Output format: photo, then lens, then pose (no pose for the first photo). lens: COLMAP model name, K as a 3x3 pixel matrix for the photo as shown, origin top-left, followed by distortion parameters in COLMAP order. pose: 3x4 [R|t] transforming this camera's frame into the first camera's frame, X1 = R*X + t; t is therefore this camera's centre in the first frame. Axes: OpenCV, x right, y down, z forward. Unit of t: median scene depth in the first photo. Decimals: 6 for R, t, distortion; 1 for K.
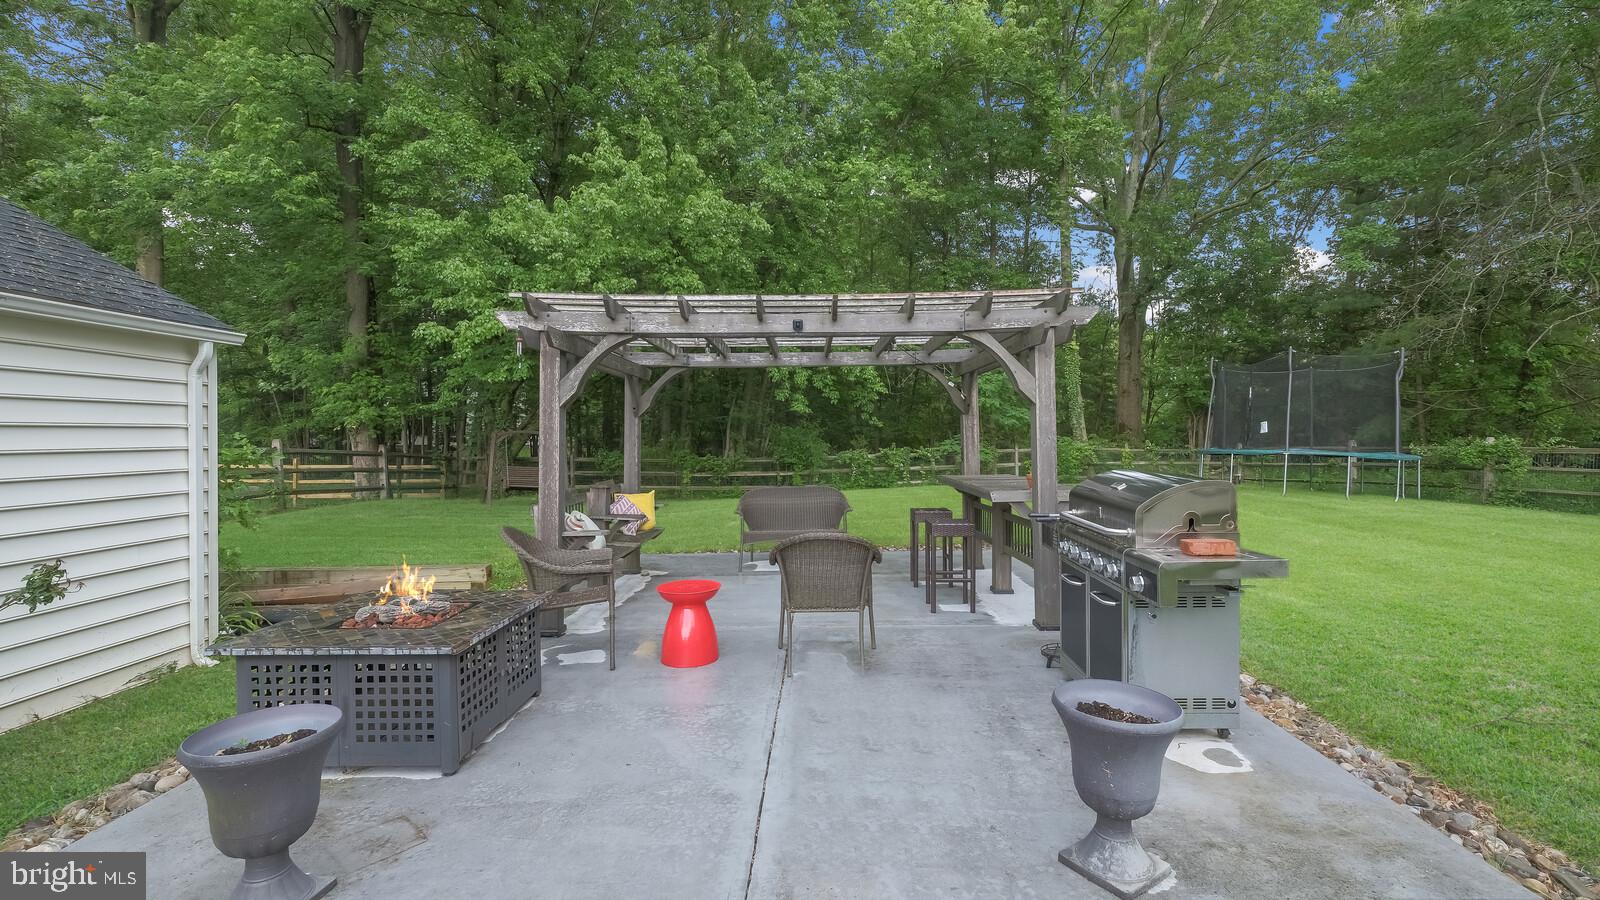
lens RADIAL K [[697.0, 0, 797.2], [0, 697.0, 427.2], [0, 0, 1]] dist [0.000905, 0.000111]
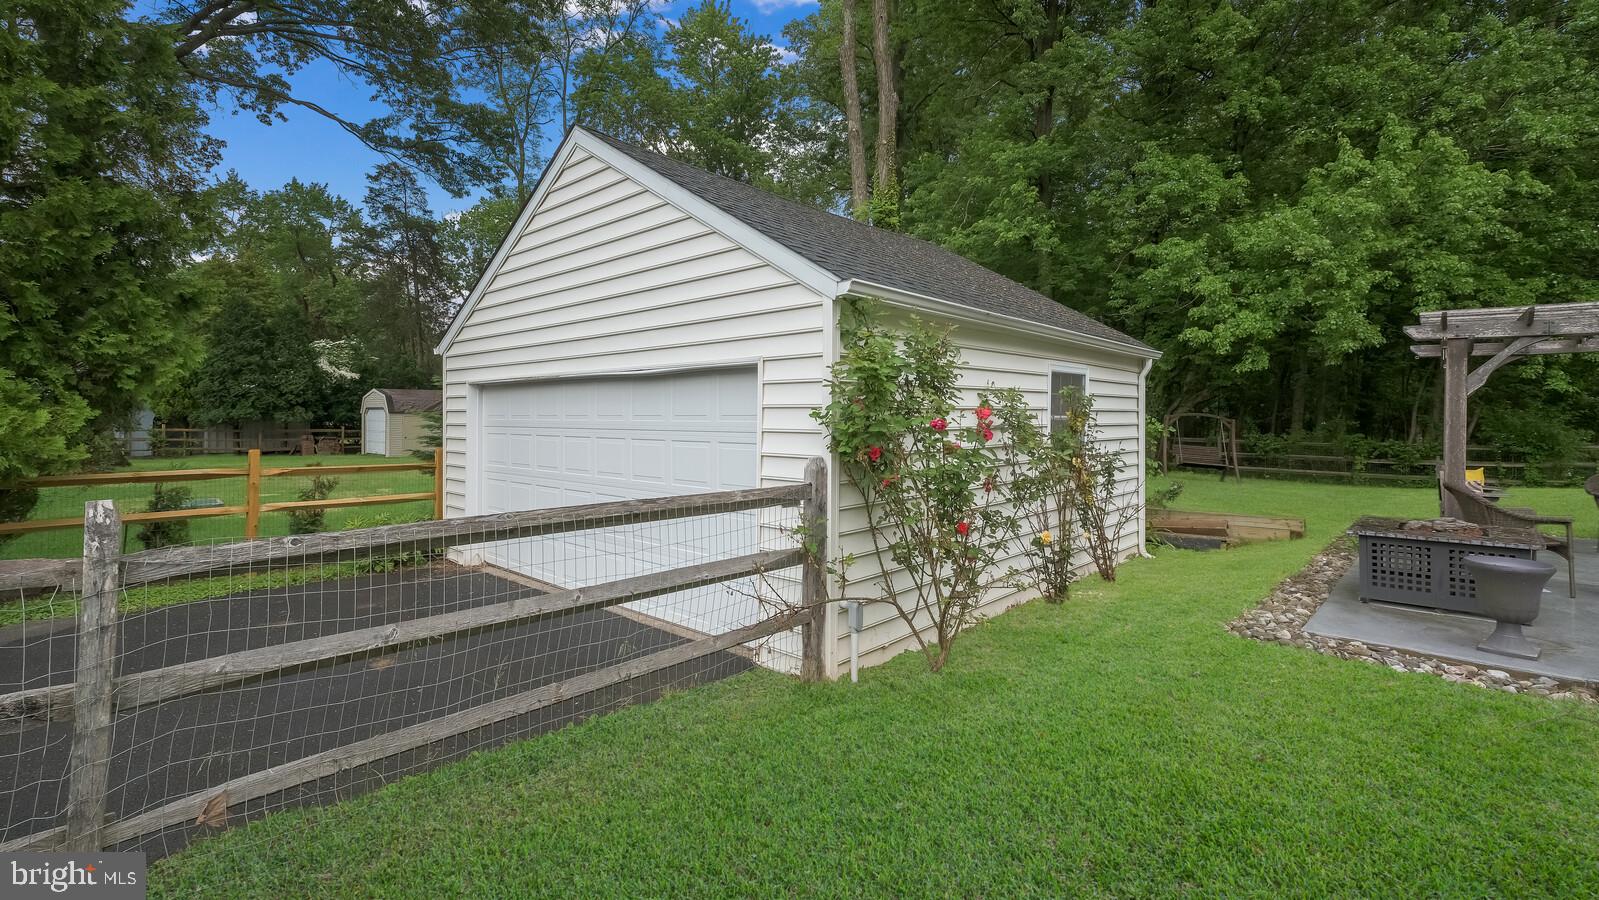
lens RADIAL K [[700.7, 0, 797.9], [0, 700.7, 398.4], [0, 0, 1]] dist [0.000646, 0.000317]
pose [[0.744608, -0.012542, -0.667384, -0.190770], [0.002787, 0.999873, -0.015682, -0.003370], [0.667496, 0.009817, 0.744549, -0.391065]]
